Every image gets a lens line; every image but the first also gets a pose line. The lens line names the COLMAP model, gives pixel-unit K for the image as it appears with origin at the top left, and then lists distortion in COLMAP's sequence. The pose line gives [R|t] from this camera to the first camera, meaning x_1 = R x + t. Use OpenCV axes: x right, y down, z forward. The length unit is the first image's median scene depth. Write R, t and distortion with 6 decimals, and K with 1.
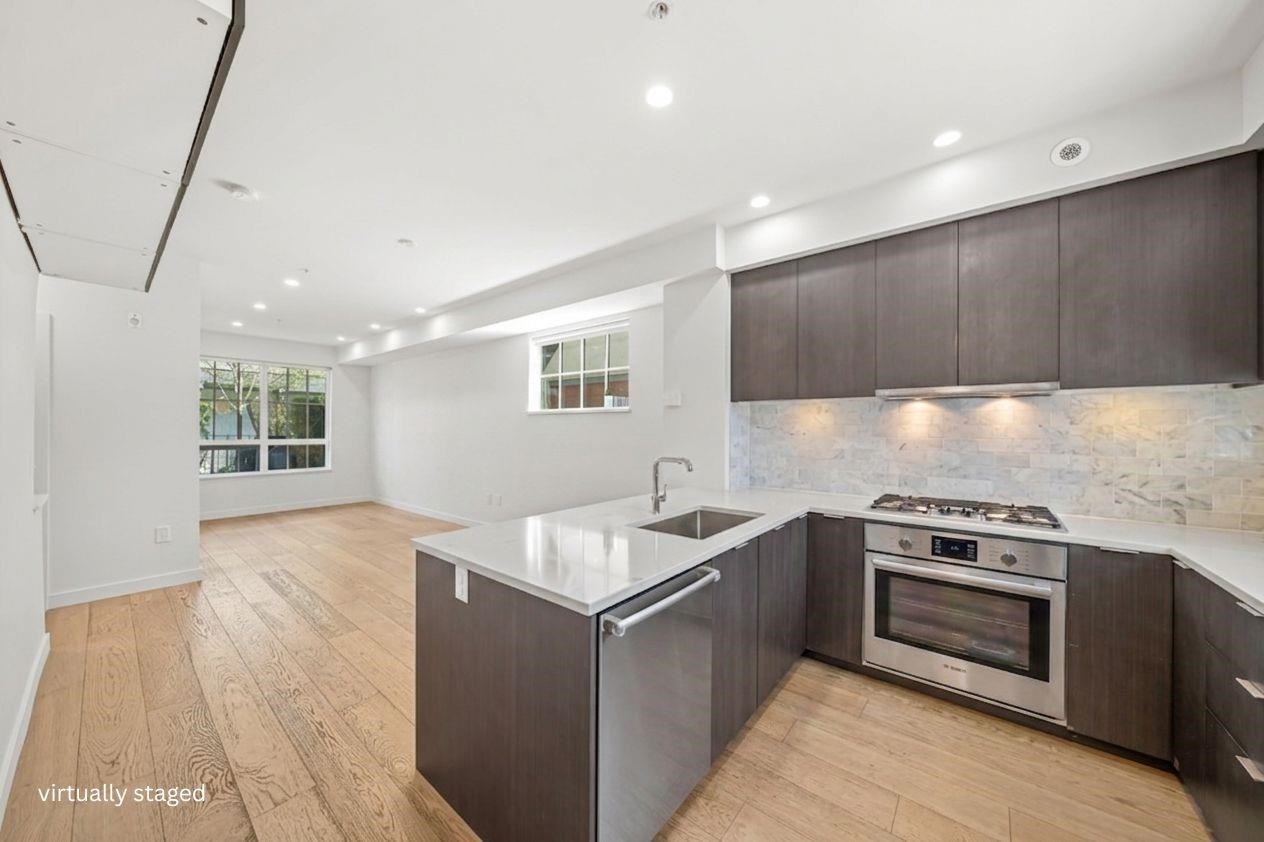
lens RADIAL K [[425.7, 0, 628.4], [0, 425.7, 423.9], [0, 0, 1]] dist [-0.011892, 0.000898]
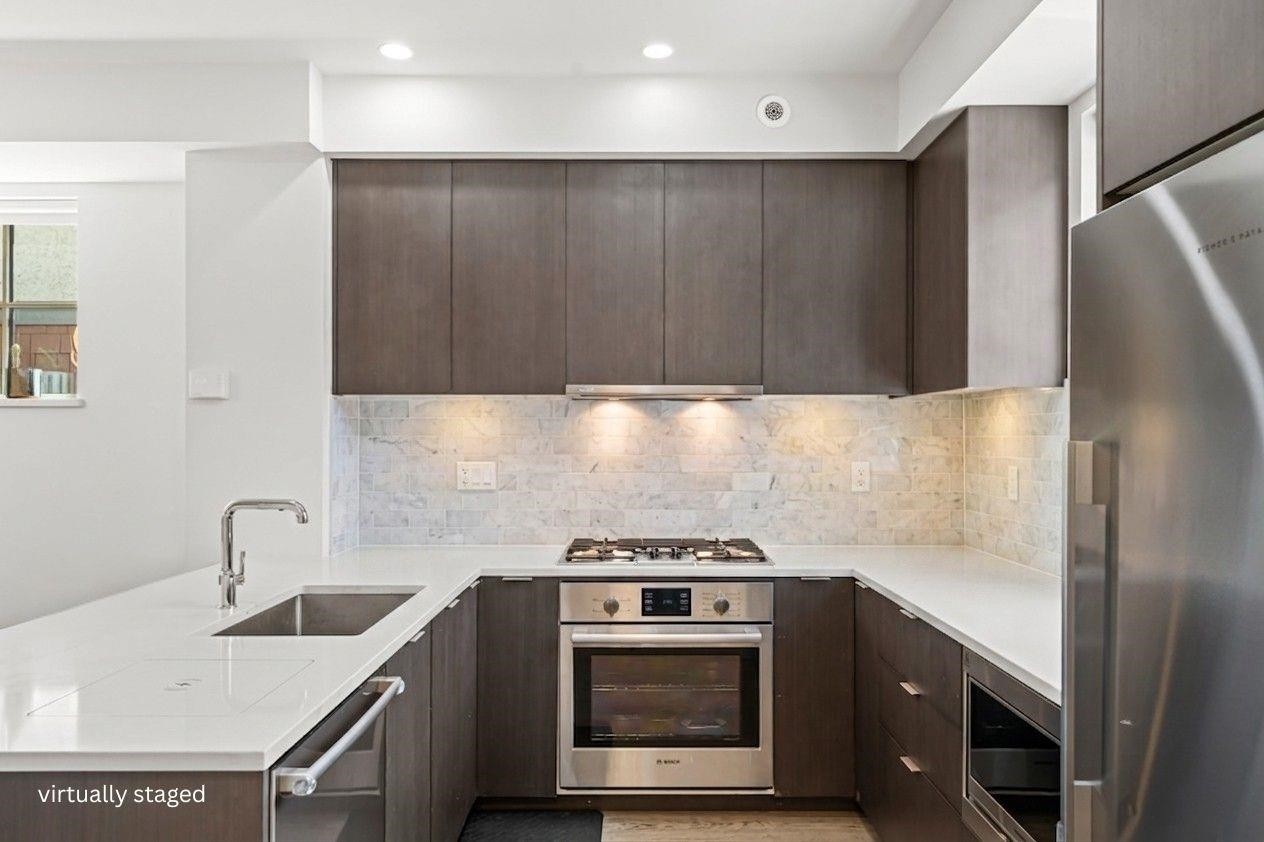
lens RADIAL K [[788.5, 0, 644.1], [0, 788.5, 429.8], [0, 0, 1]] dist [-0.006139, -0.007200]
pose [[0.779928, 0.004326, 0.625855, -0.117828], [-0.003007, 0.999990, -0.003164, -0.006097], [-0.625862, 0.000586, 0.779933, -0.057827]]
